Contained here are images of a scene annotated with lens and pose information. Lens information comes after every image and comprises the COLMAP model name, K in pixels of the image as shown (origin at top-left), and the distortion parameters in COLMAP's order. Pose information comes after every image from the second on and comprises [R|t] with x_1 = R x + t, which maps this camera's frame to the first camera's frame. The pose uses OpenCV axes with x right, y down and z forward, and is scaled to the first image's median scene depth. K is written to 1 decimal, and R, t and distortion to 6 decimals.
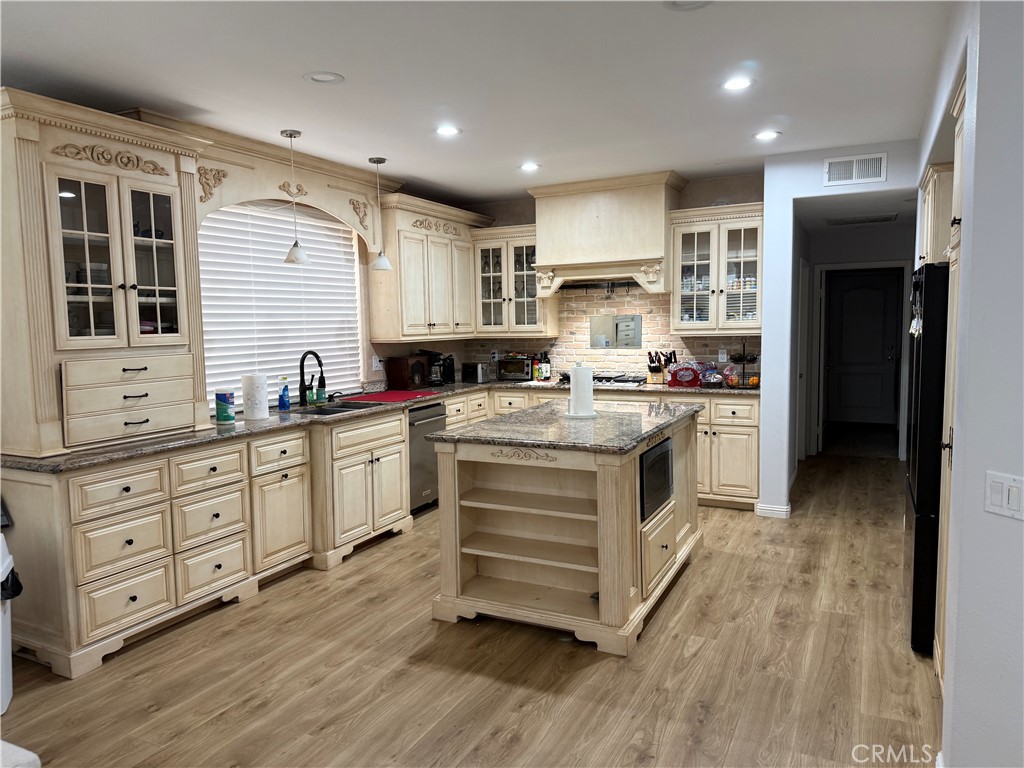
lens RADIAL K [[714.2, 0, 514.5], [0, 714.2, 379.4], [0, 0, 1]] dist [0.021292, -0.022260]
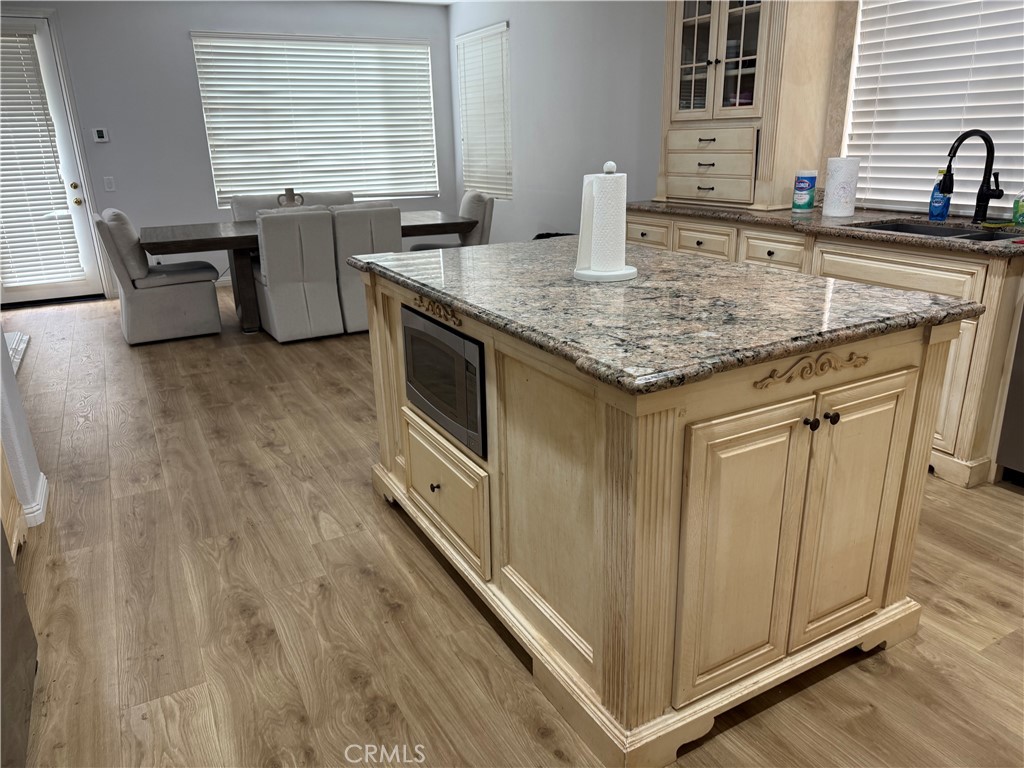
lens RADIAL K [[714.2, 0, 516.1], [0, 714.2, 385.8], [0, 0, 1]] dist [0.021292, -0.022260]
pose [[-0.560872, 0.302406, -0.770697, 0.648318], [-0.041223, 0.919547, 0.390812, -0.087867], [0.826876, 0.250965, -0.503282, 1.421820]]
